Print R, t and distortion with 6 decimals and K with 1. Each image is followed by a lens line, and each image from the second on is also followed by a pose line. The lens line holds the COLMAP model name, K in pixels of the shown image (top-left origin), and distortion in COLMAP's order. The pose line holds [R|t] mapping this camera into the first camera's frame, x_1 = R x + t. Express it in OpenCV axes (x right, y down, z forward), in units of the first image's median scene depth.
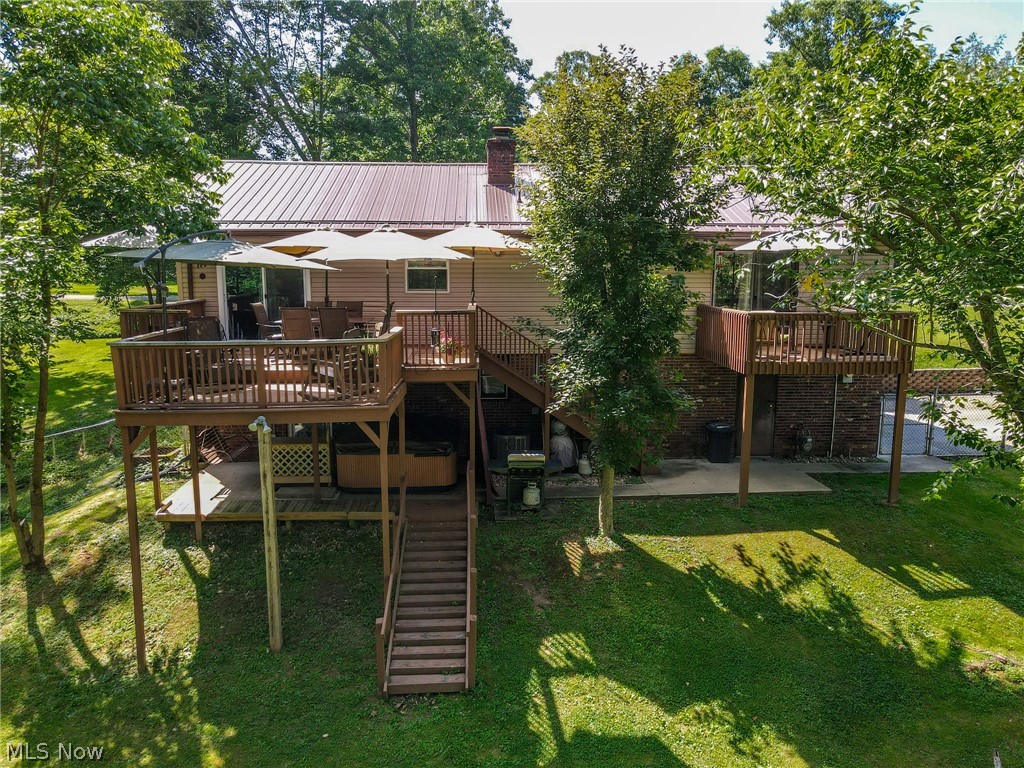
lens RADIAL K [[718.9, 0, 512.6], [0, 718.9, 382.0], [0, 0, 1]] dist [0.002512, 0.001721]
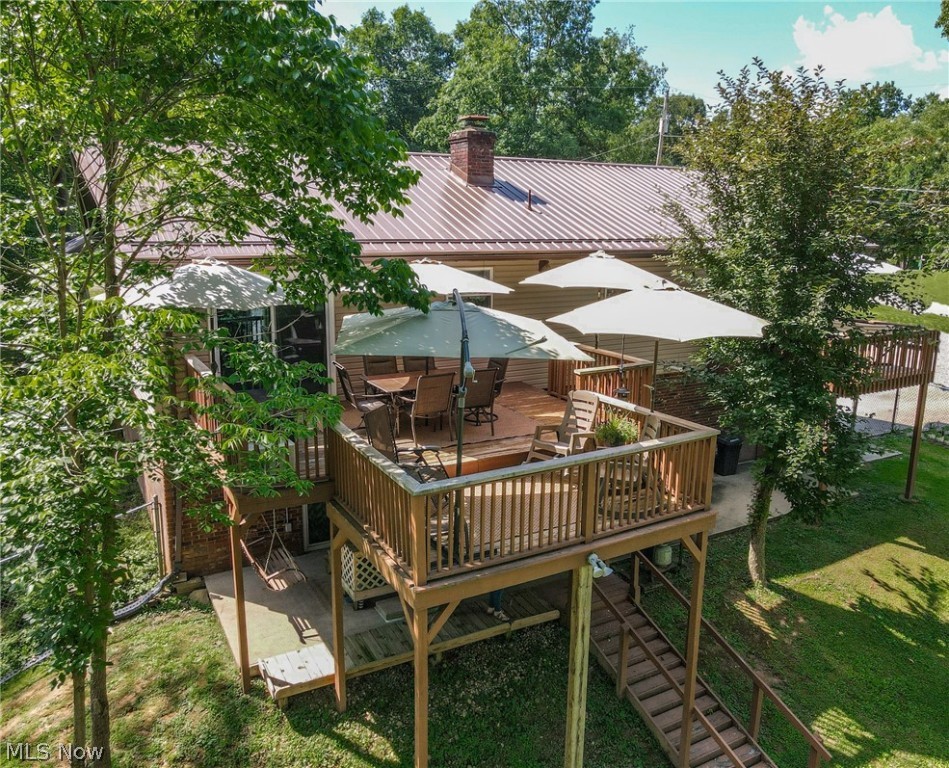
lens RADIAL K [[720.3, 0, 473.8], [0, 720.3, 384.7], [0, 0, 1]] dist [0.005368, 0.001474]
pose [[0.901896, -0.091236, 0.422208, -0.610696], [0.064158, 0.994892, 0.077938, -0.156036], [-0.427162, -0.043204, 0.903142, 0.316904]]
